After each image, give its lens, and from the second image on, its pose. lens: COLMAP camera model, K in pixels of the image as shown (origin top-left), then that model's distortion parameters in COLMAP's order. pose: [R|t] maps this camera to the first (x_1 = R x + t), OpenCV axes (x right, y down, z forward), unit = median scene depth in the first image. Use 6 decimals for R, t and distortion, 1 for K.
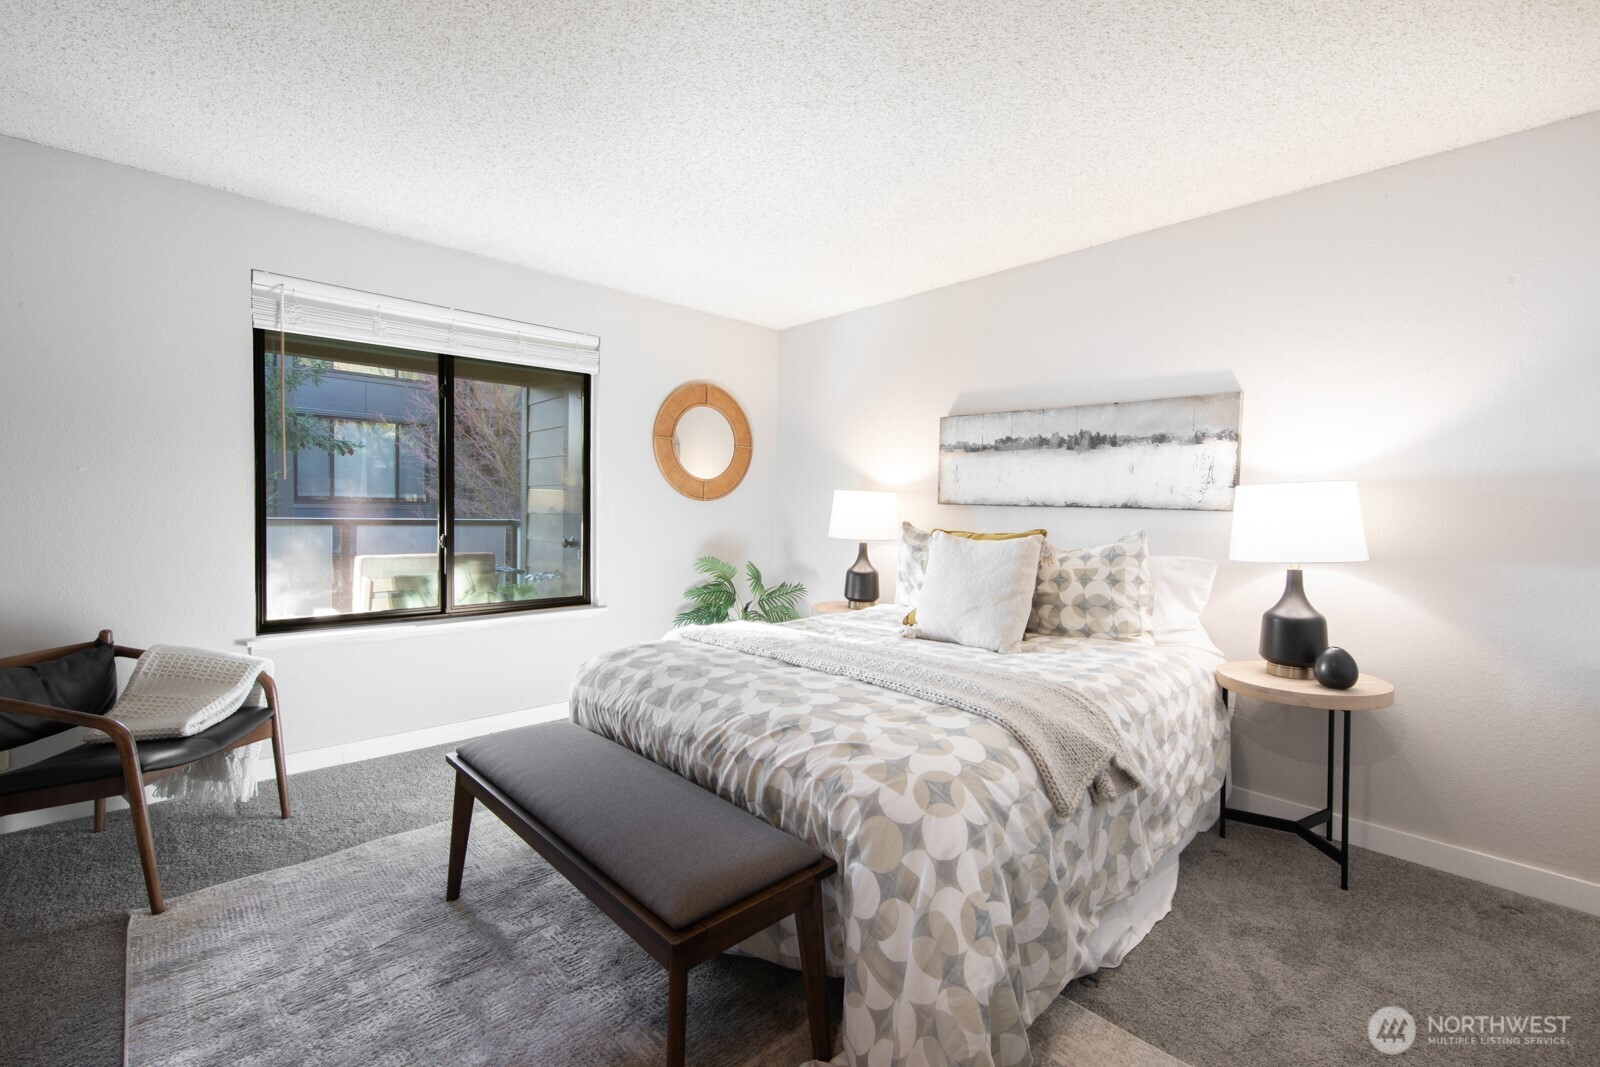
lens RADIAL K [[671.7, 0, 815.3], [0, 671.7, 501.6], [0, 0, 1]] dist [0.017242, -0.010087]
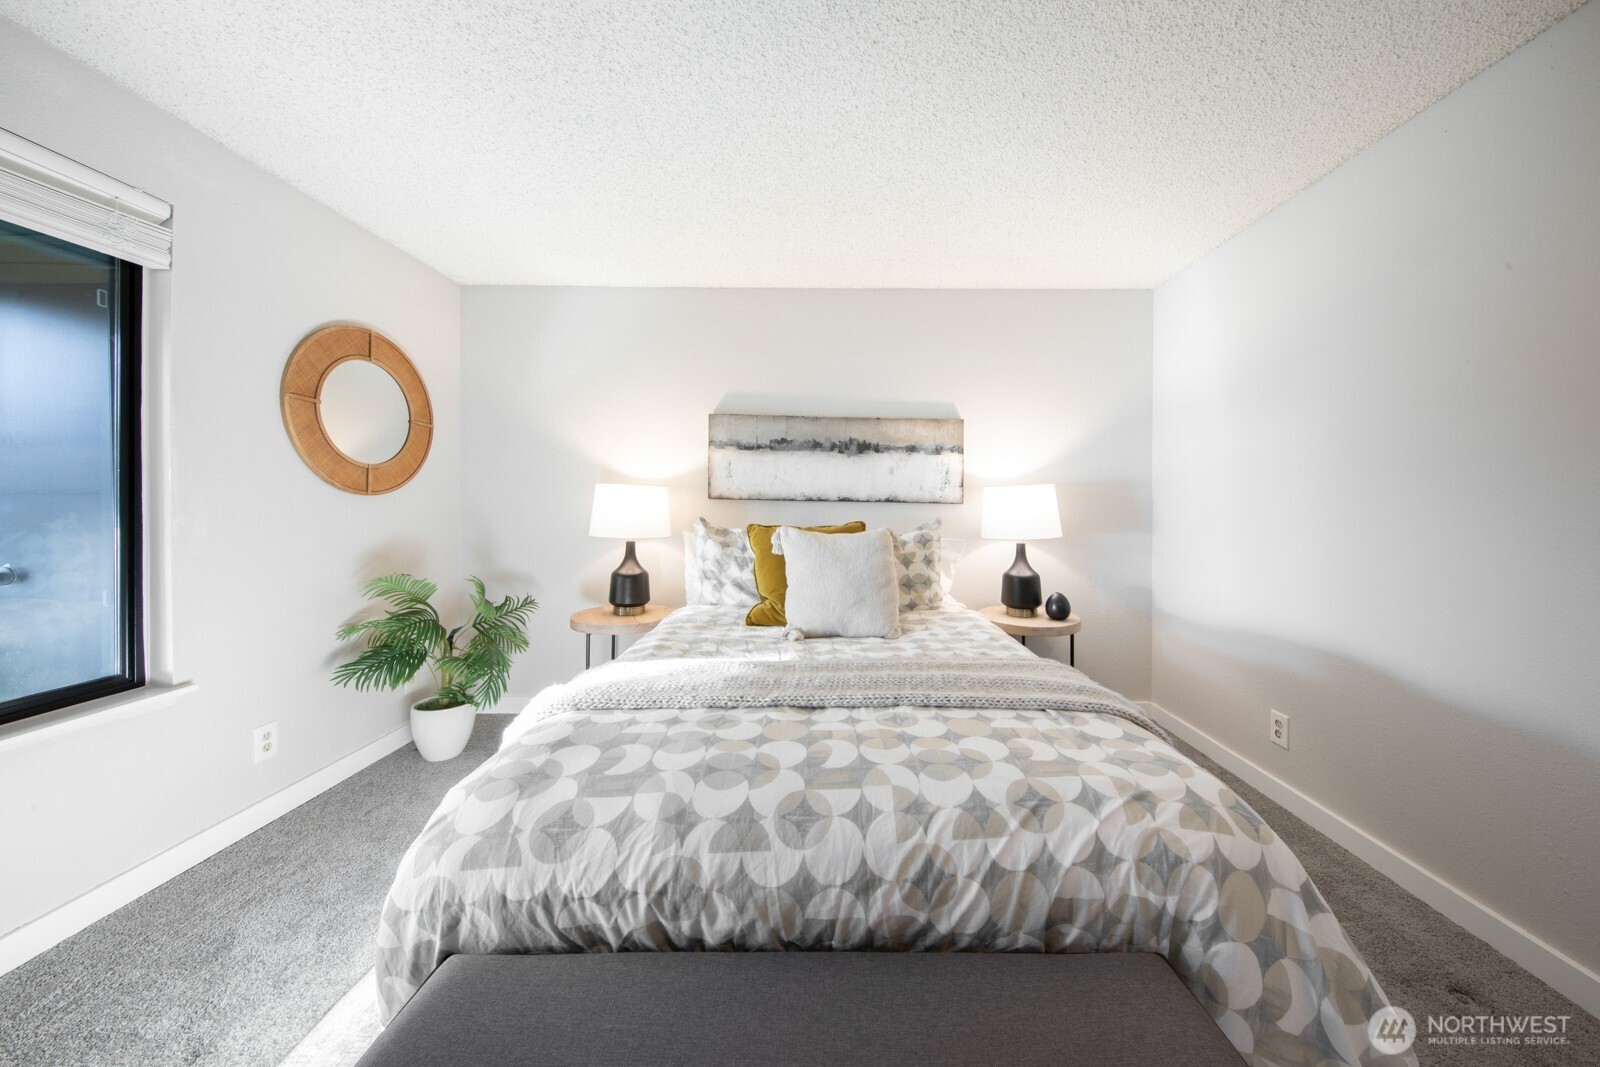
lens RADIAL K [[522.2, 0, 803.2], [0, 522.2, 492.6], [0, 0, 1]] dist [-0.001238, -0.000169]
pose [[0.699340, 0.003405, 0.714781, -0.352636], [-0.002355, 0.999994, -0.002460, -0.005085], [-0.714785, 0.000037, 0.699344, 0.432692]]
